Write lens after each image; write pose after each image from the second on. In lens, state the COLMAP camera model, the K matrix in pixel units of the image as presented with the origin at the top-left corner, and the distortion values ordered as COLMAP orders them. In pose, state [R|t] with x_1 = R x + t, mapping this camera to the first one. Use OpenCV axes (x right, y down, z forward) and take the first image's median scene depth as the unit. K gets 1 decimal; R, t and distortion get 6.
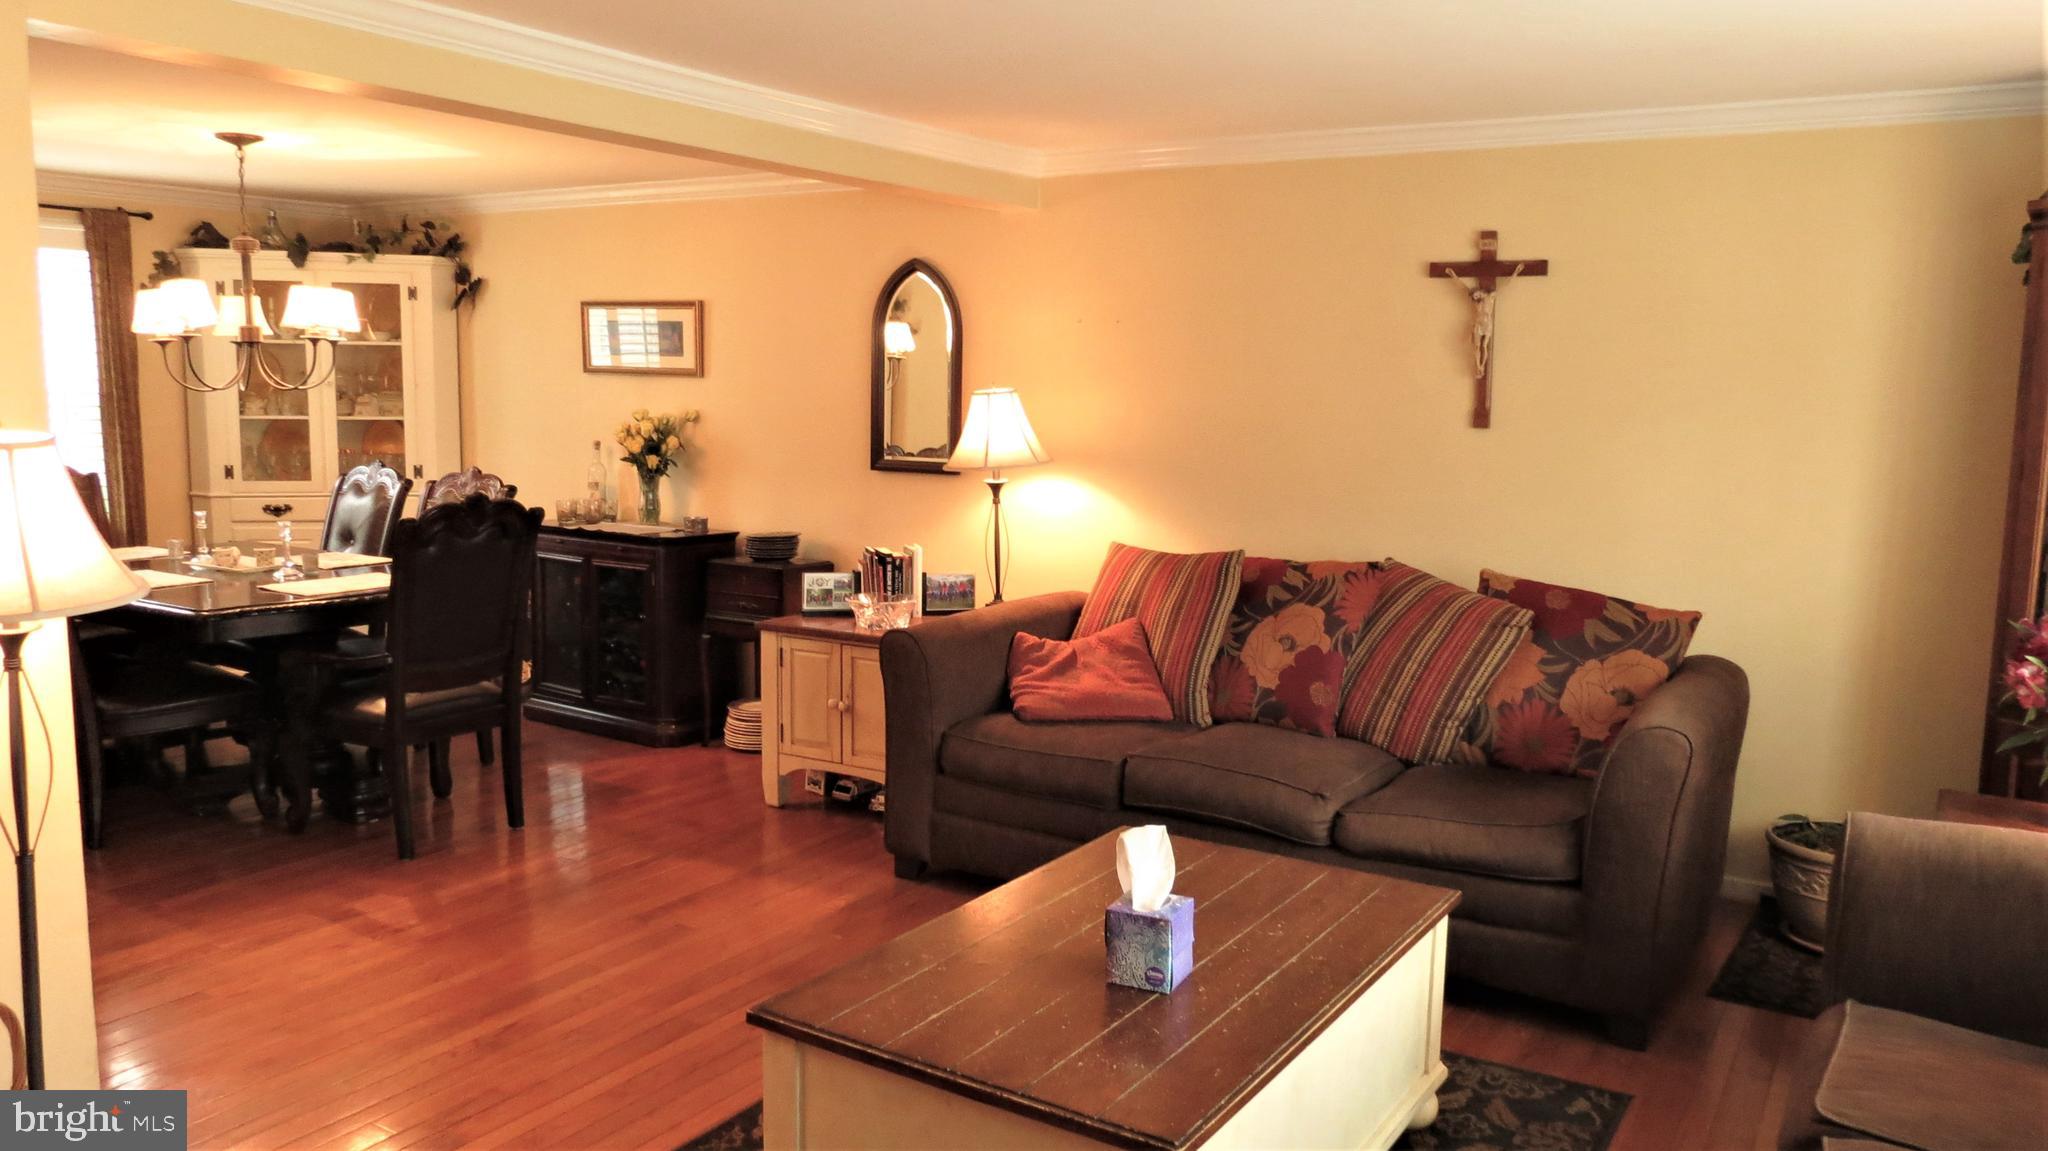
lens RADIAL K [[1557.8, 0, 1013.7], [0, 1557.8, 581.2], [0, 0, 1]] dist [-0.020841, 0.003732]
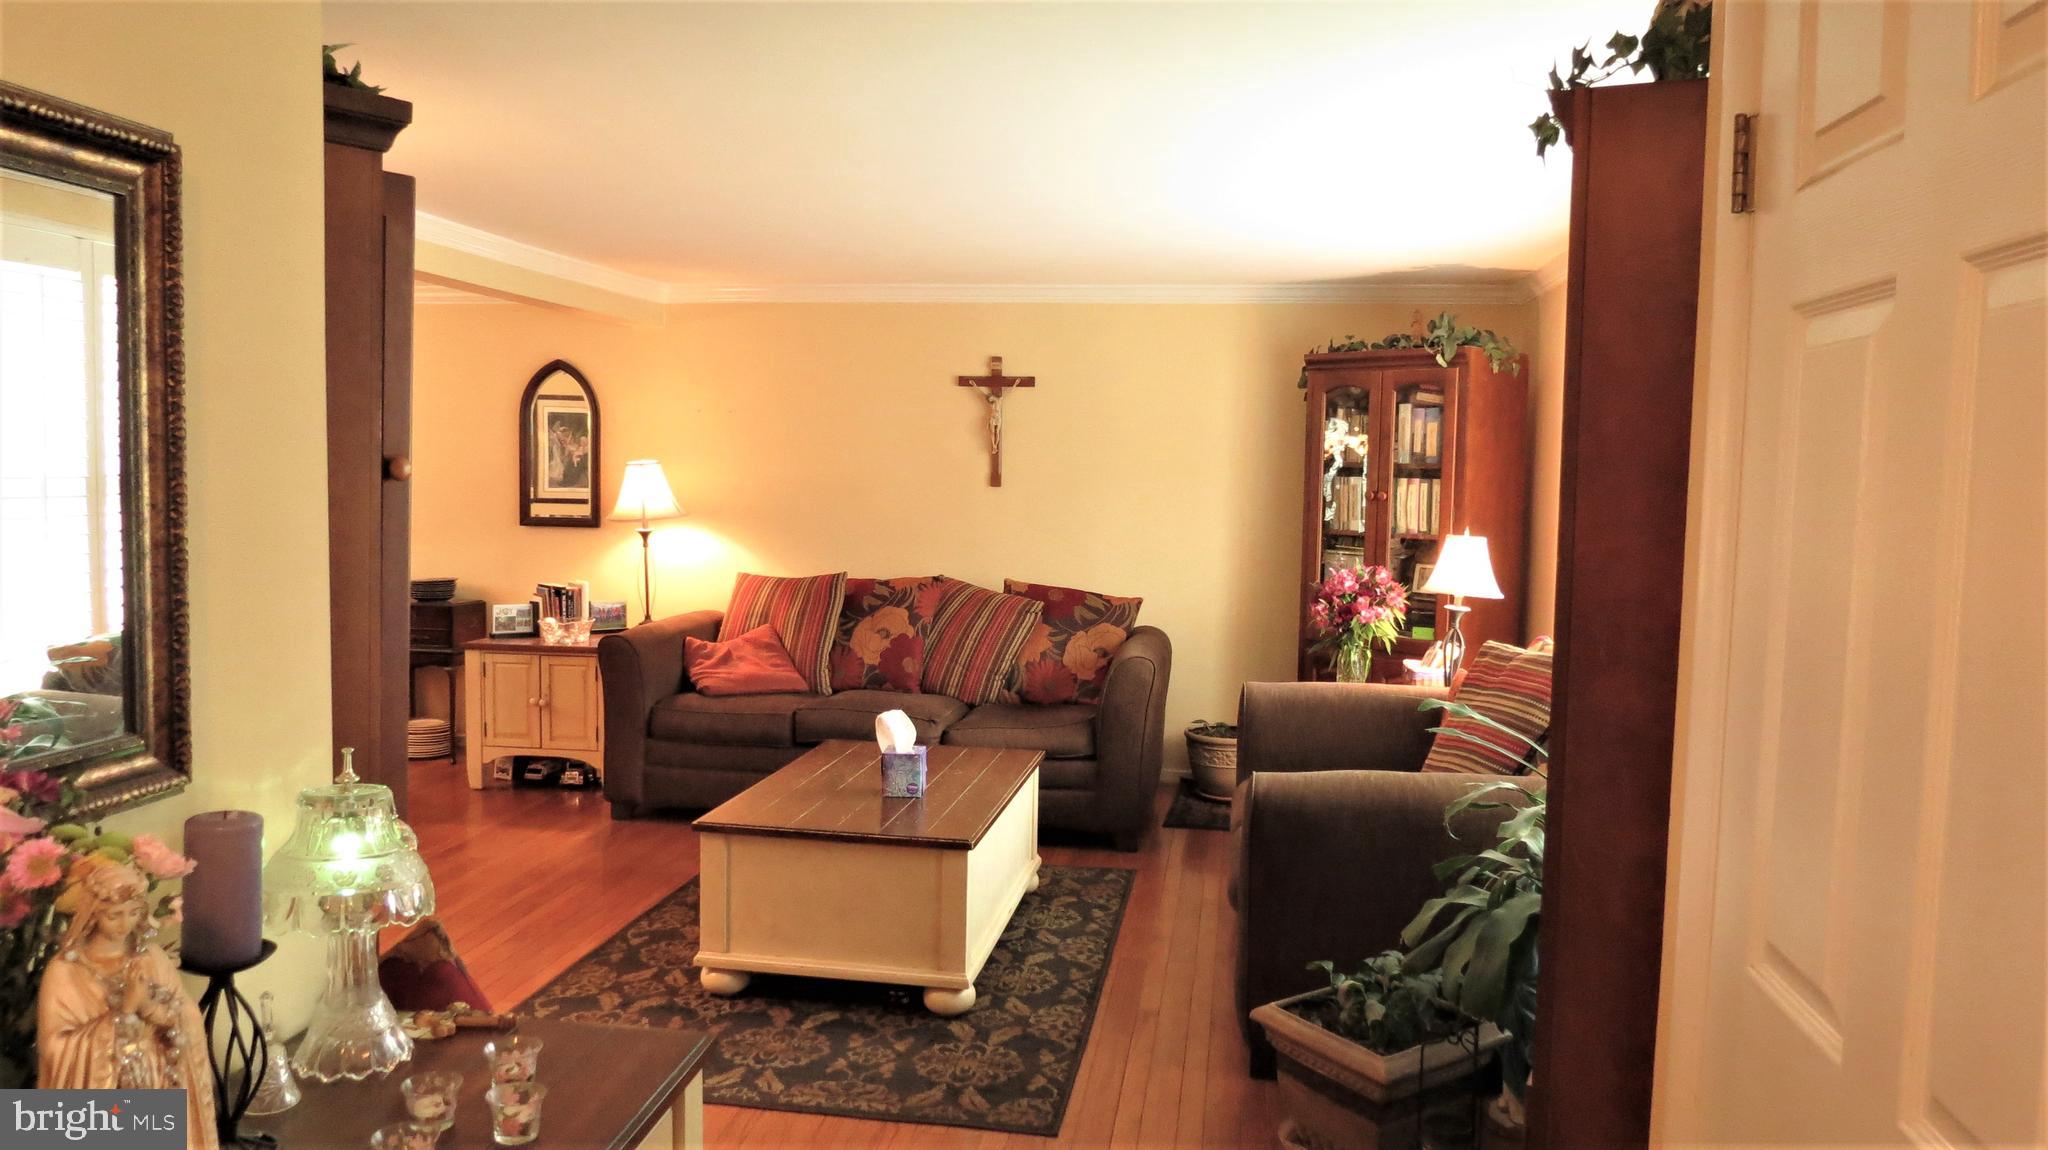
lens RADIAL K [[1516.5, 0, 1024.0], [0, 1516.5, 575.0], [0, 0, 1]] dist [-0.027781, 0.006475]
pose [[0.919760, -0.027769, 0.391499, -0.251954], [0.047600, 0.998023, -0.041038, 0.048499], [-0.389585, 0.056380, 0.919263, -0.354081]]
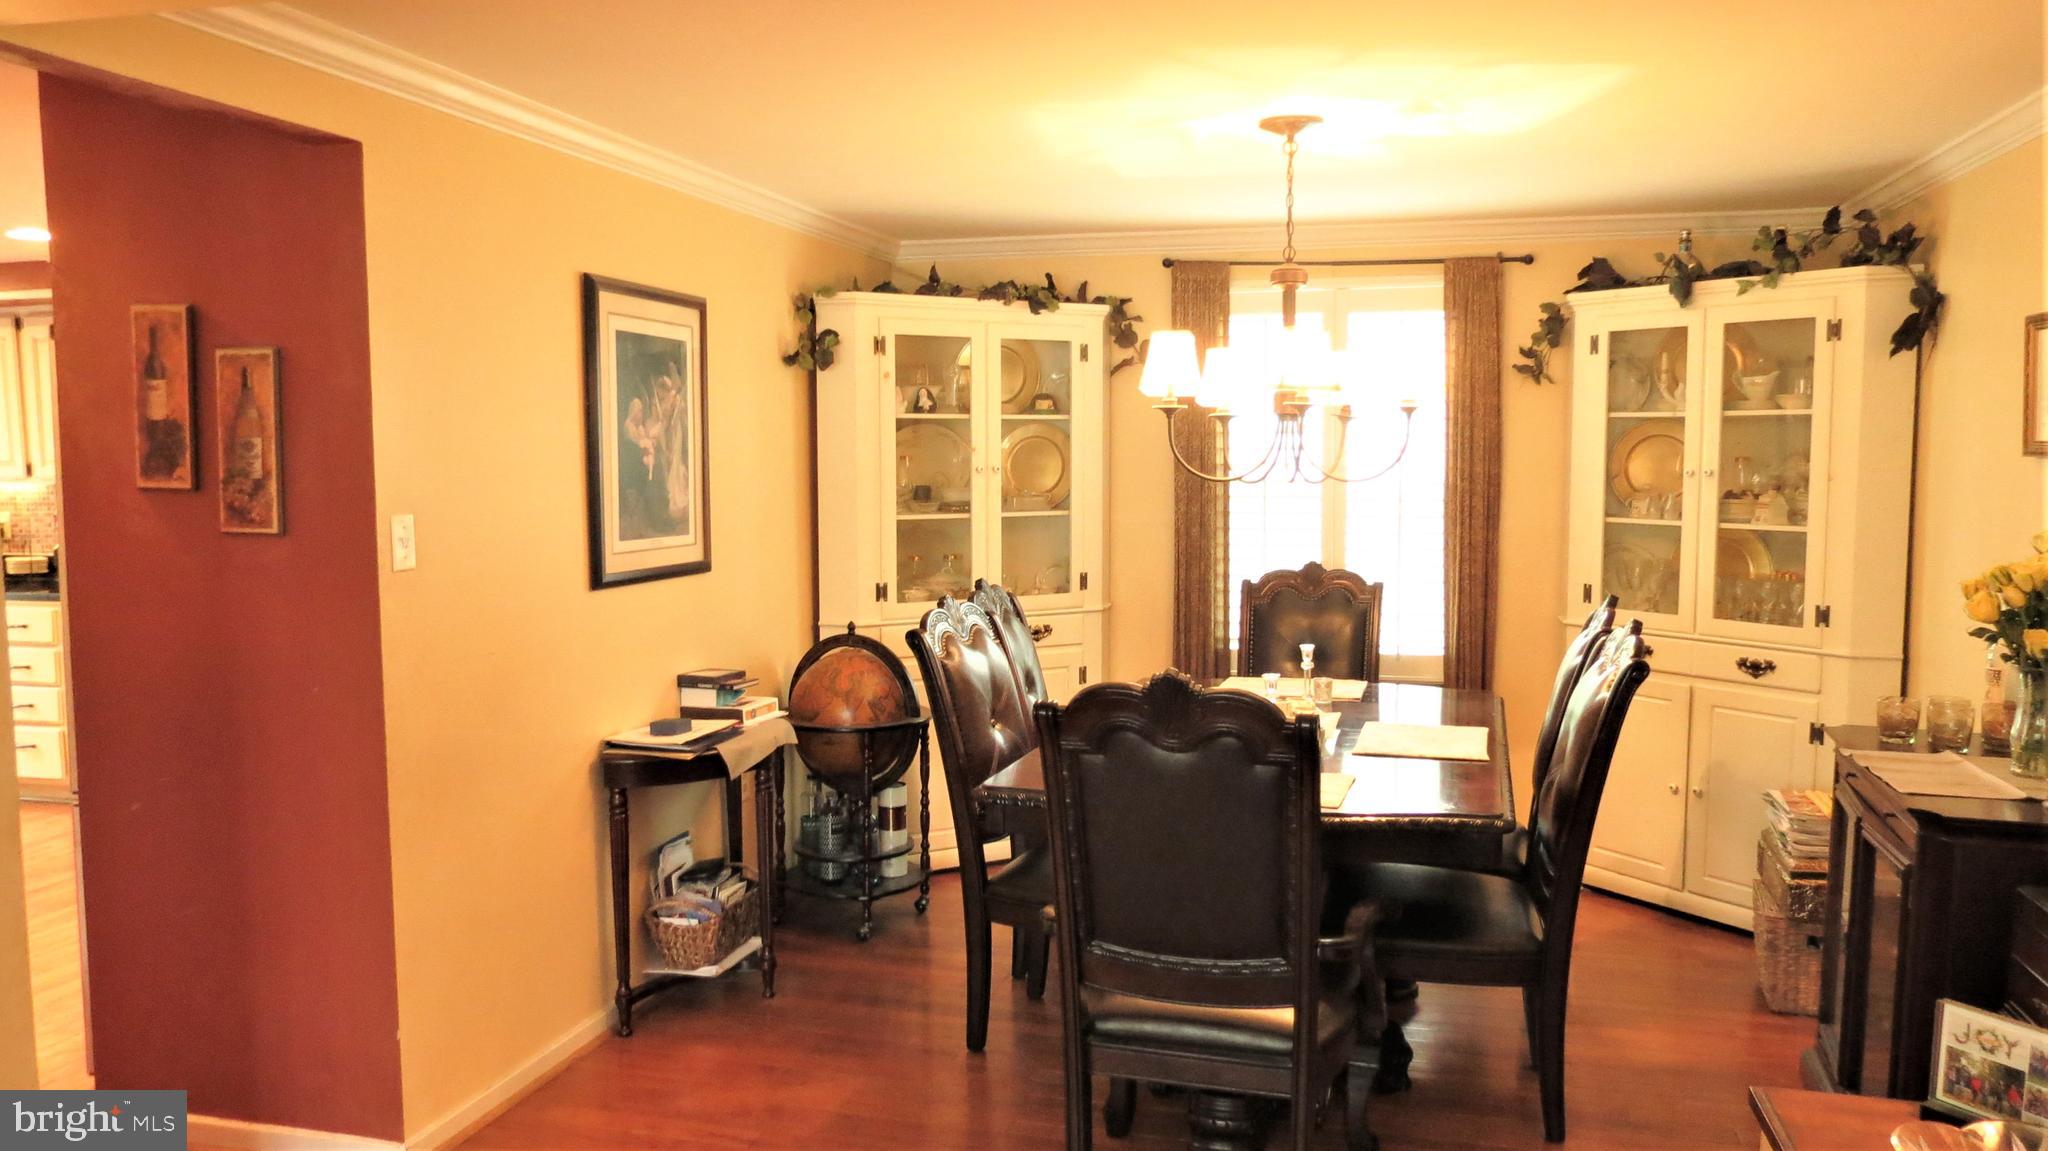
lens RADIAL K [[1516.5, 0, 1024.0], [0, 1516.5, 575.5], [0, 0, 1]] dist [-0.027781, 0.006475]
pose [[0.295352, 0.063939, -0.953246, 0.144587], [-0.122031, 0.992110, 0.028736, -0.099621], [0.947563, 0.107838, 0.300825, 0.790099]]
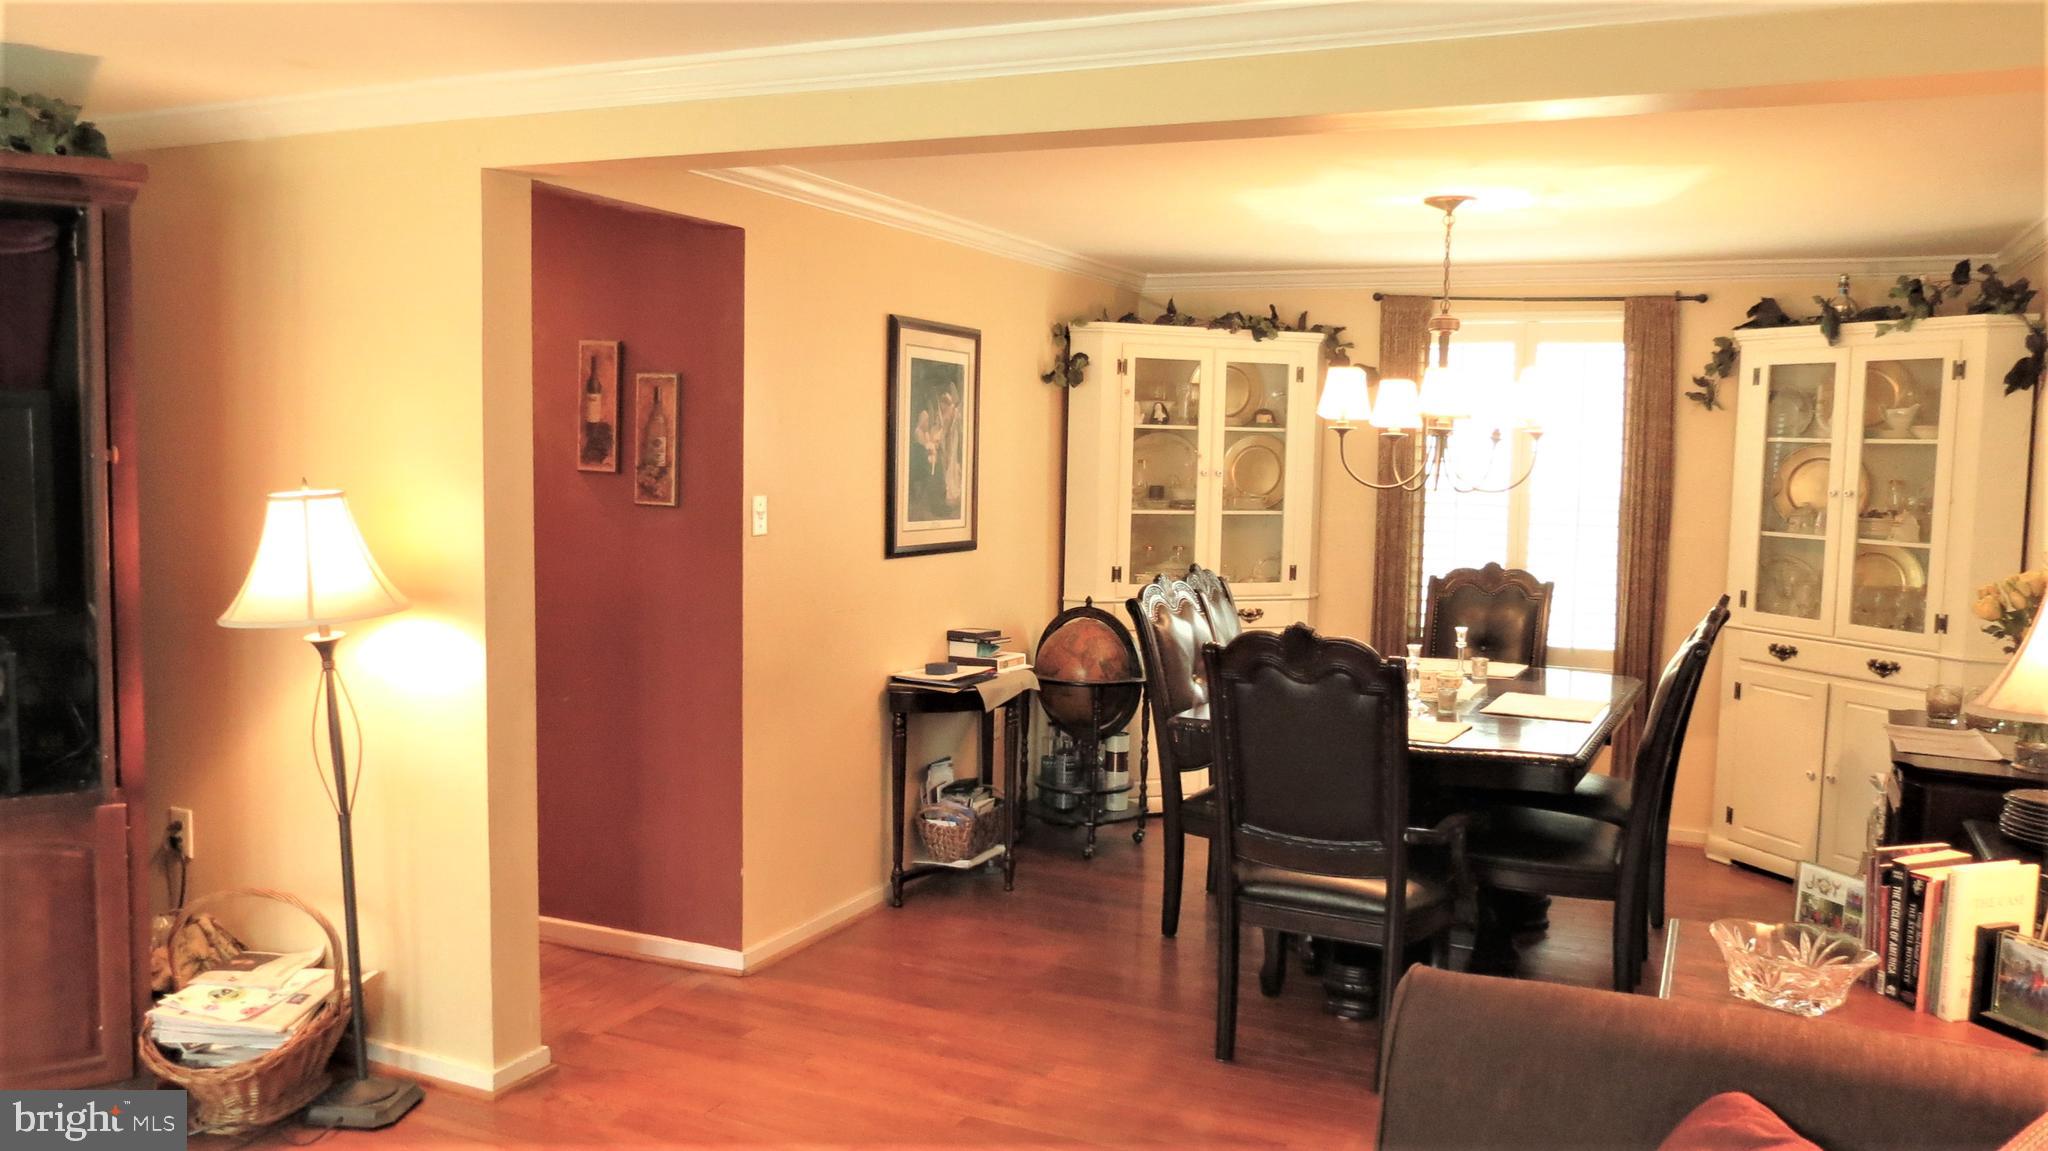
lens RADIAL K [[1557.8, 0, 1013.7], [0, 1557.8, 581.2], [0, 0, 1]] dist [-0.020841, 0.003732]
pose [[0.119021, 0.073895, -0.990138, 0.389351], [-0.153084, 0.986668, 0.055234, -0.098058], [0.981020, 0.145000, 0.128747, 0.765053]]
